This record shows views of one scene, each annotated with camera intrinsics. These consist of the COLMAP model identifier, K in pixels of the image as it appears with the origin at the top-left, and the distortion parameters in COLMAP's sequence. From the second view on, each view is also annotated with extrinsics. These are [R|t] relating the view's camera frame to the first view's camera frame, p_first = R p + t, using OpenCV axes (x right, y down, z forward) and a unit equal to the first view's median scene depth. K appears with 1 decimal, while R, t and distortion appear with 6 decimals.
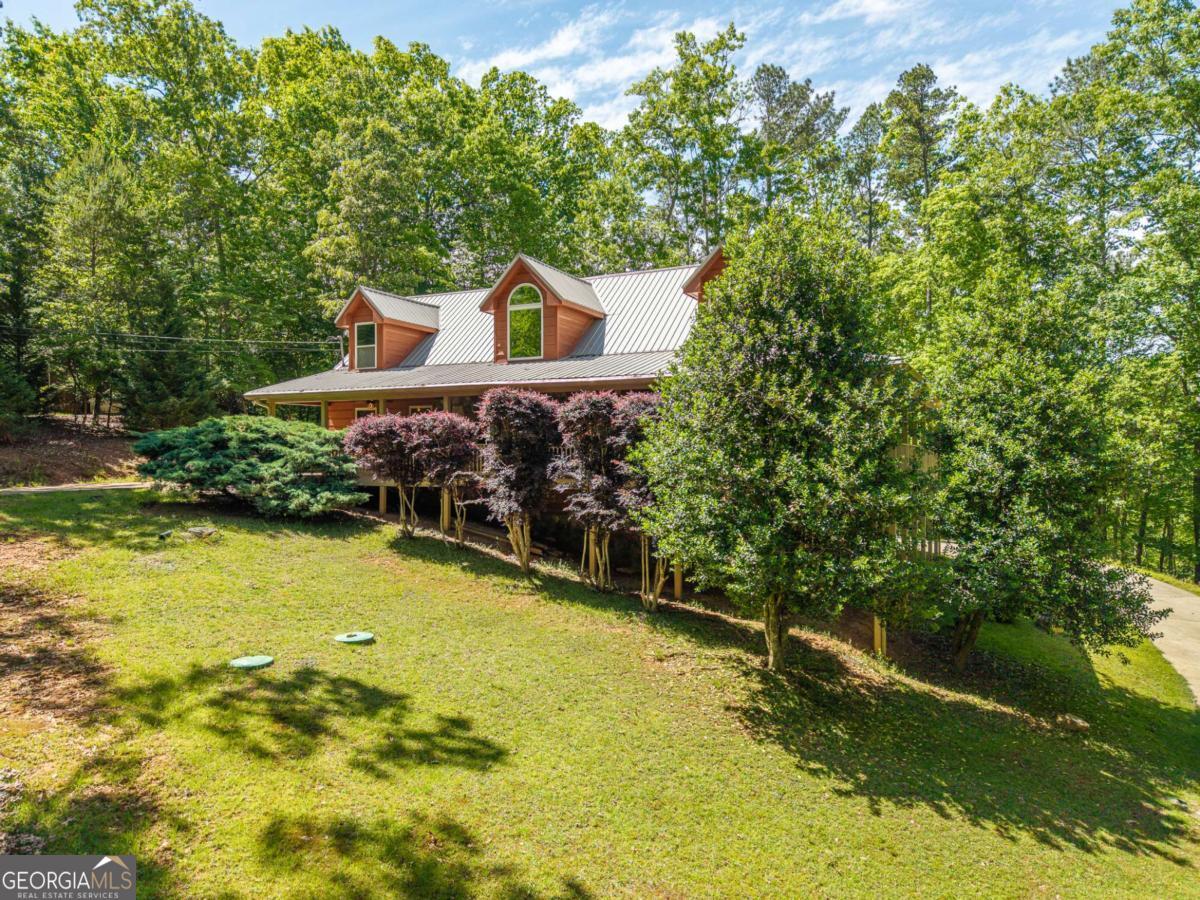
lens RADIAL K [[826.7, 0, 577.7], [0, 826.7, 451.9], [0, 0, 1]] dist [0.000147, 0.001920]
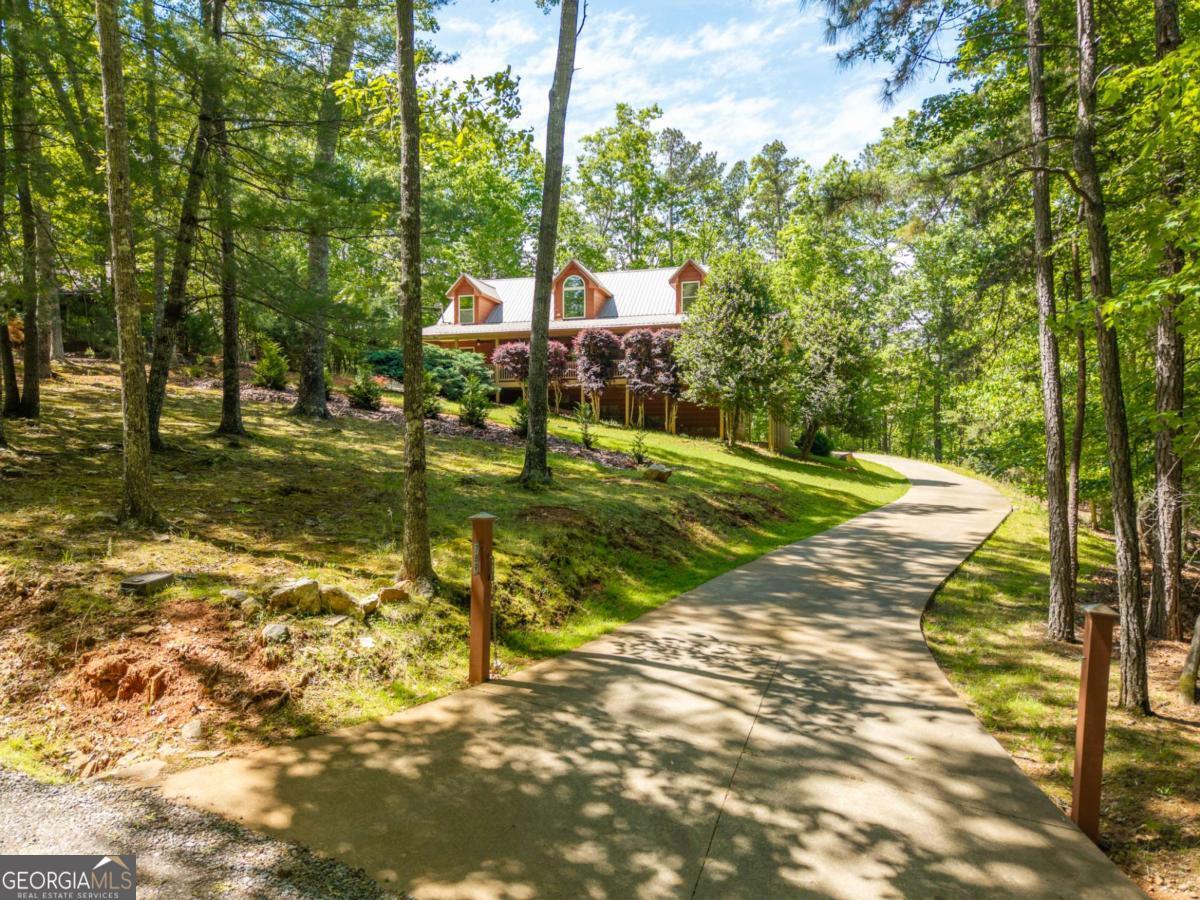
lens RADIAL K [[799.3, 0, 600.5], [0, 799.3, 455.3], [0, 0, 1]] dist [0.030594, -0.034045]
pose [[0.980290, -0.005301, 0.197492, -0.507823], [0.002776, 0.999911, 0.013057, 0.231567], [-0.197544, -0.012251, 0.980217, -1.007549]]
